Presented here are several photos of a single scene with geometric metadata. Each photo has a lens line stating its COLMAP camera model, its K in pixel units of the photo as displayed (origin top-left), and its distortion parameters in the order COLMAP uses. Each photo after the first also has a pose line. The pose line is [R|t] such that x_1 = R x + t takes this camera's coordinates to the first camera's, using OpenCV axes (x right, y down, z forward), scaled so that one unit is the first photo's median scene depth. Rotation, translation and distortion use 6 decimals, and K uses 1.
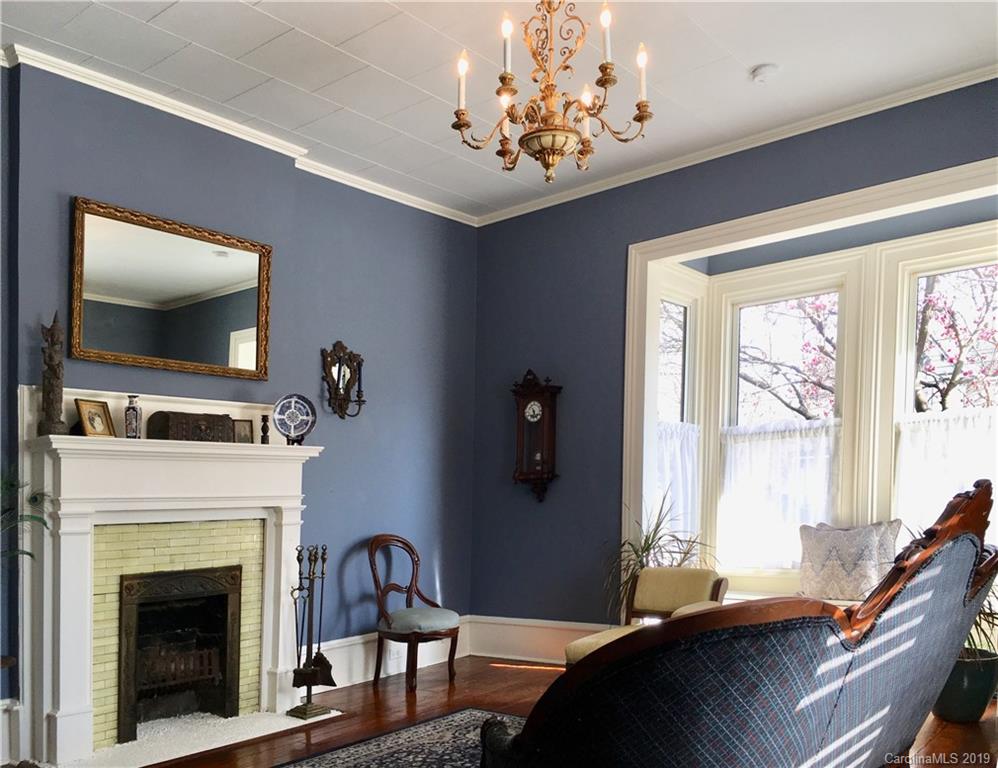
lens RADIAL K [[876.2, 0, 499.0], [0, 876.2, 384.0], [0, 0, 1]] dist [-0.002041, -0.001070]
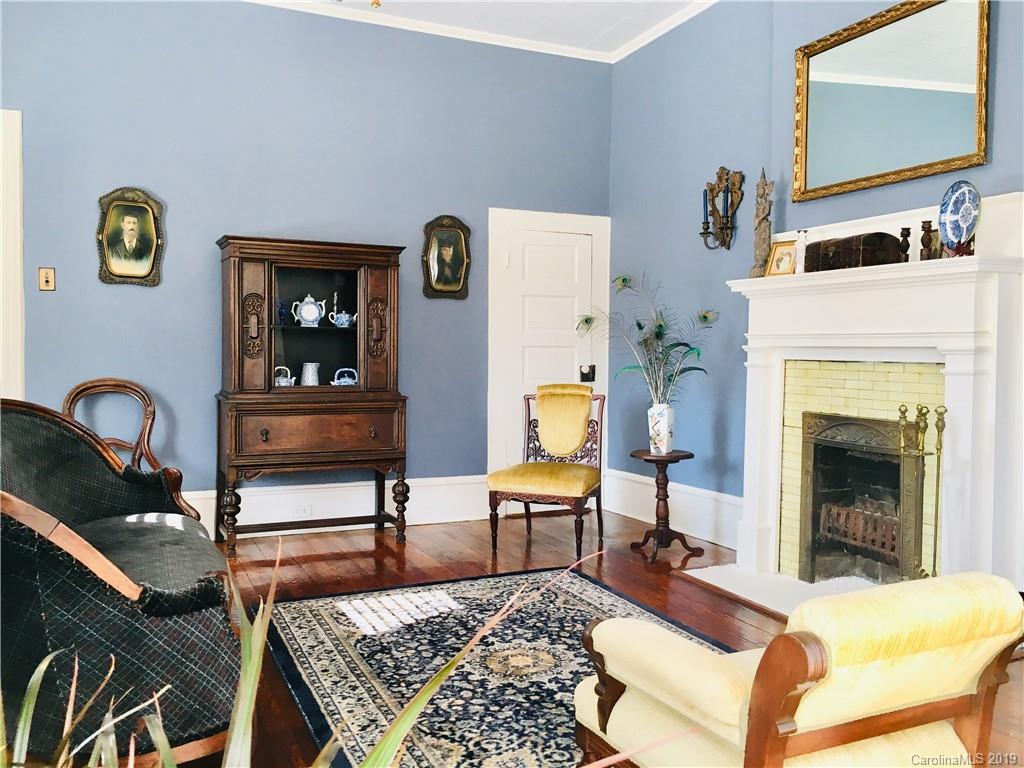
lens RADIAL K [[868.8, 0, 512.0], [0, 868.8, 384.0], [0, 0, 1]] dist [0.068920, -0.094249]
pose [[-0.446472, 0.050696, -0.893360, 0.571202], [0.112021, 0.993706, 0.000406, 0.144014], [0.887758, -0.099894, -0.449341, 1.106045]]
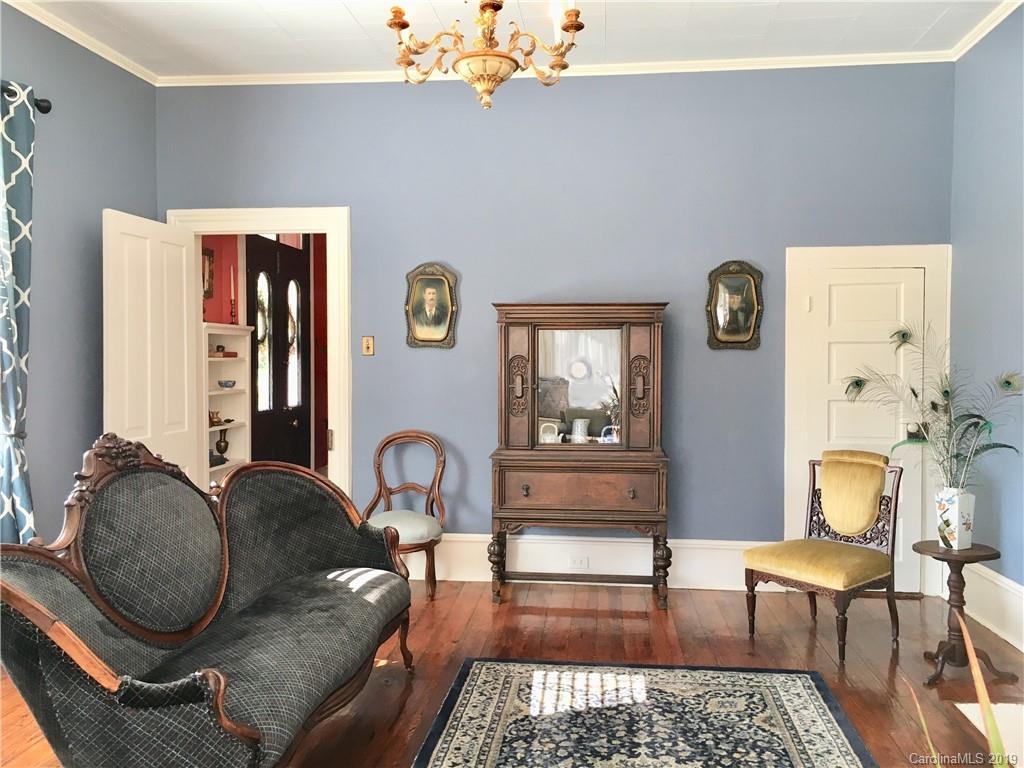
lens RADIAL K [[868.8, 0, 512.0], [0, 868.8, 384.0], [0, 0, 1]] dist [0.068920, -0.094249]
pose [[-0.842896, 0.037077, -0.536797, 0.373643], [0.082881, 0.994664, -0.061439, 0.105853], [0.531655, -0.096277, -0.841471, 1.288906]]
